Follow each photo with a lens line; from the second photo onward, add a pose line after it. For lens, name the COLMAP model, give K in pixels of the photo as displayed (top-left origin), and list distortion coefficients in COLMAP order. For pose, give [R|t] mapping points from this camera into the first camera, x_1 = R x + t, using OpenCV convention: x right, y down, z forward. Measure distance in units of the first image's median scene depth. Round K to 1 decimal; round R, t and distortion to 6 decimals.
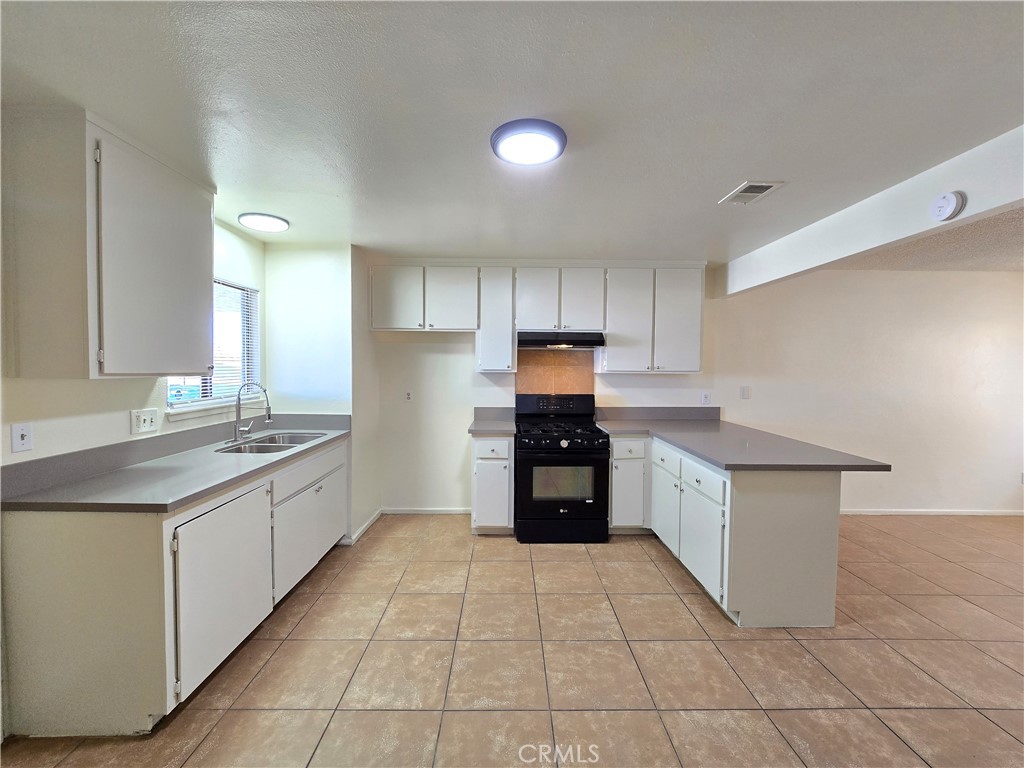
lens RADIAL K [[418.6, 0, 504.2], [0, 418.6, 382.6], [0, 0, 1]] dist [0.000705, -0.000494]
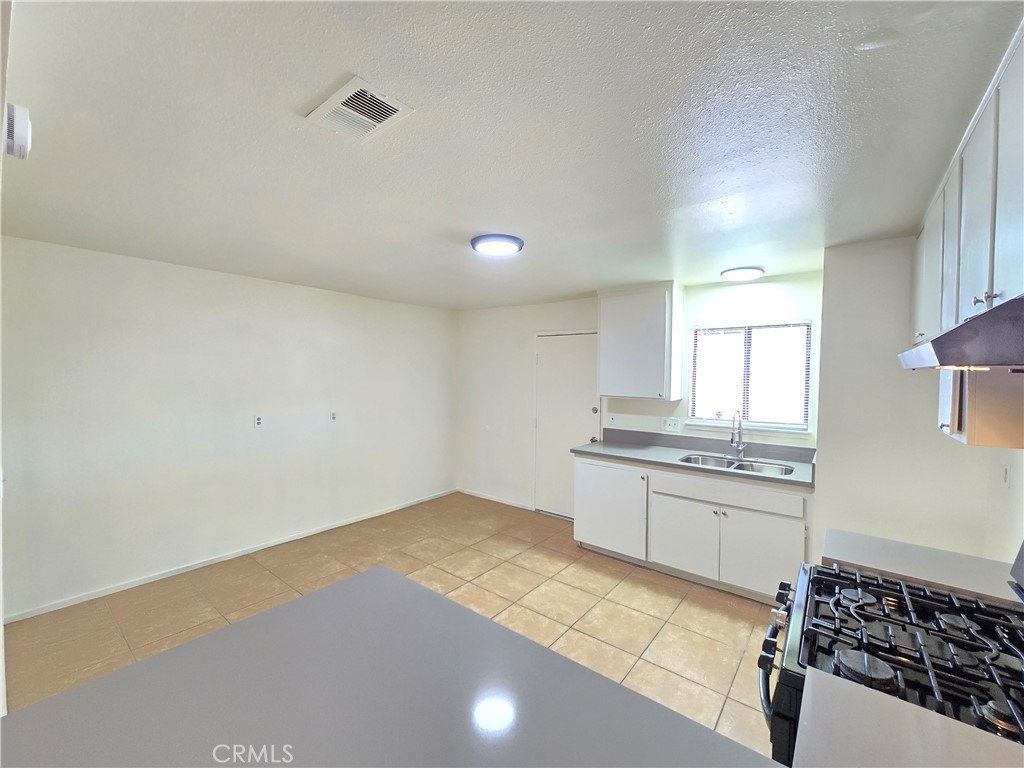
lens RADIAL K [[418.6, 0, 516.9], [0, 418.6, 390.9], [0, 0, 1]] dist [0.000705, -0.000494]
pose [[-0.609836, 0.017963, -0.792324, 0.913021], [-0.047982, 0.997072, 0.059536, -0.122456], [0.791074, 0.074324, -0.607188, 1.550168]]
